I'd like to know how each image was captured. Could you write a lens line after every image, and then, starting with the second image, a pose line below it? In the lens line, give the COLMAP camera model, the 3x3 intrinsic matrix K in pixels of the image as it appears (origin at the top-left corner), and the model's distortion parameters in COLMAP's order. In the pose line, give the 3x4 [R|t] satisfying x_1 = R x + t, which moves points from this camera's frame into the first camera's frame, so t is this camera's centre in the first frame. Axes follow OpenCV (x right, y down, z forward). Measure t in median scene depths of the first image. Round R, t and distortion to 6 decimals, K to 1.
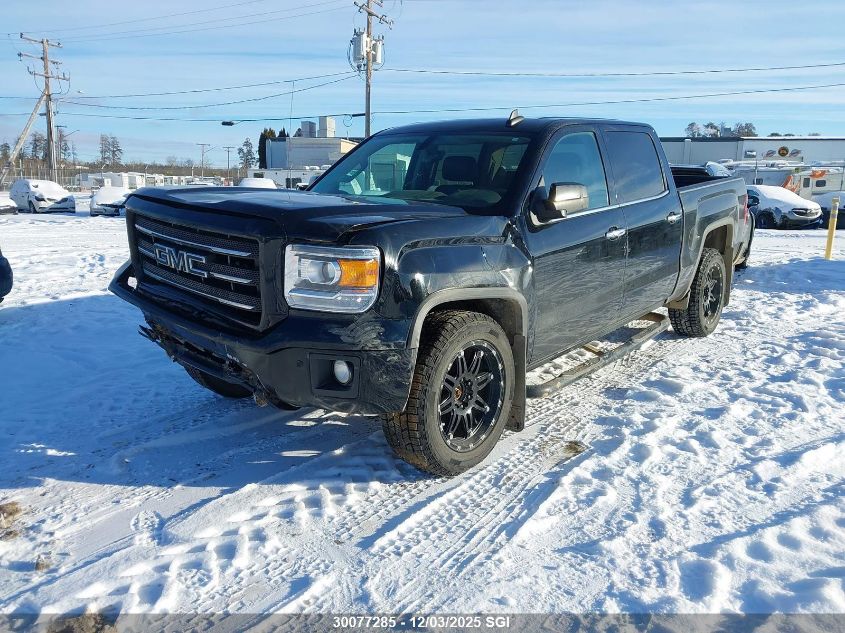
lens RADIAL K [[695.8, 0, 418.4], [0, 695.8, 316.3], [0, 0, 1]] dist [0.012348, -0.001525]
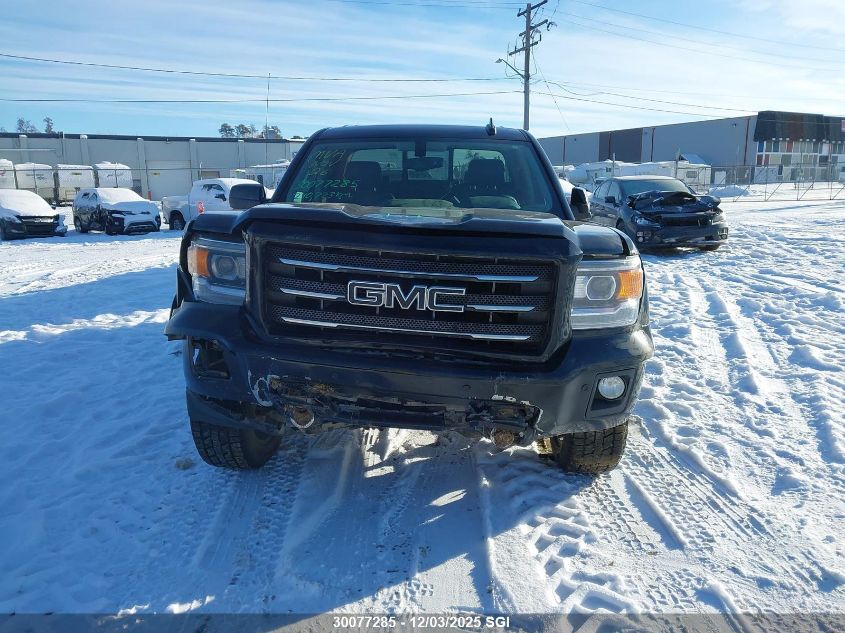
lens RADIAL K [[705.7, 0, 410.8], [0, 705.7, 301.7], [0, 0, 1]] dist [0.003933, -0.003212]
pose [[0.769018, -0.127548, 0.626372, -0.865999], [0.140760, 0.989628, 0.028702, -0.099261], [-0.623536, 0.066096, 0.778995, 0.362022]]
